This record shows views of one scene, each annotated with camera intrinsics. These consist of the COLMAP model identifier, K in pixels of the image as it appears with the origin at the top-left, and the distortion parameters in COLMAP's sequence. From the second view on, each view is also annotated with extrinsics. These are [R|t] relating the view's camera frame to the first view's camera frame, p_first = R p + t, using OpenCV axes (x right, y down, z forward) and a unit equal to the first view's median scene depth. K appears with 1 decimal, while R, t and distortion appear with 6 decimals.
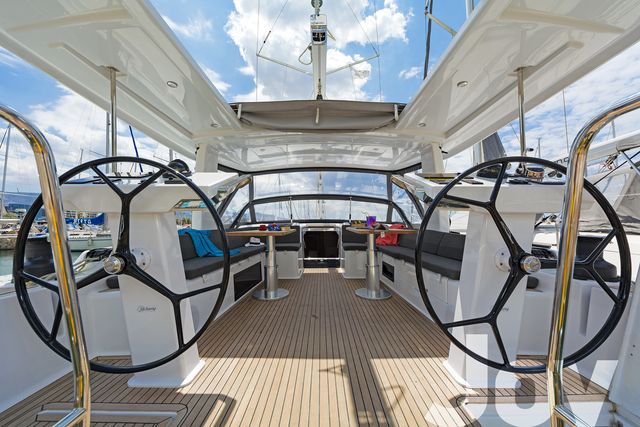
lens RADIAL K [[228.9, 0, 308.3], [0, 228.9, 212.8], [0, 0, 1]] dist [0.000434, 0.000033]
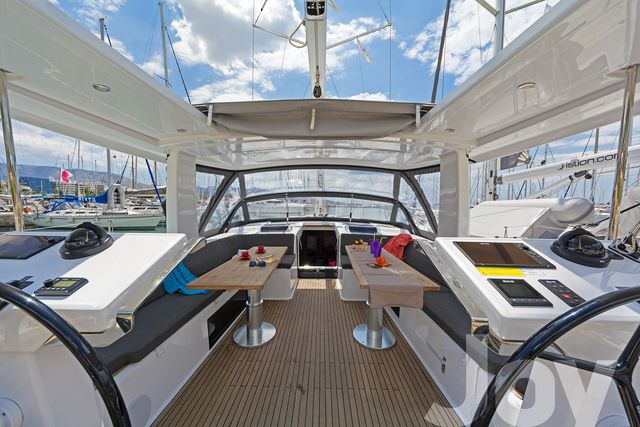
lens RADIAL K [[225.5, 0, 303.9], [0, 225.5, 215.8], [0, 0, 1]] dist [-0.000003, -0.000128]
pose [[0.999508, 0.019567, -0.024493, 0.022828], [-0.016804, 0.993974, 0.108318, -0.122104], [0.026465, -0.107853, 0.993815, 0.142328]]
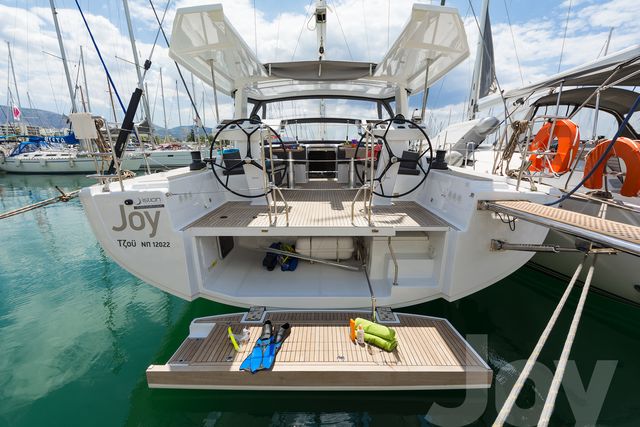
lens RADIAL K [[260.5, 0, 315.6], [0, 260.5, 214.2], [0, 0, 1]] dist [0.004396, -0.000044]
pose [[0.999712, -0.003714, 0.023710, -0.021328], [-0.003749, 0.951652, 0.307154, -0.033283], [-0.023704, -0.307155, 0.951364, -0.606077]]
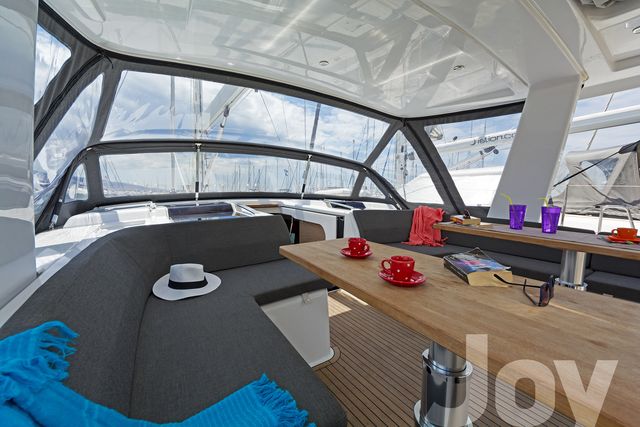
lens RADIAL K [[286.9, 0, 341.2], [0, 286.9, 207.7], [0, 0, 1]] dist [-0.001332, -0.000237]
pose [[0.799632, -0.024432, 0.599993, -0.297988], [-0.044490, 0.994015, 0.099769, -0.018495], [-0.598839, -0.106472, 0.793760, 0.554649]]
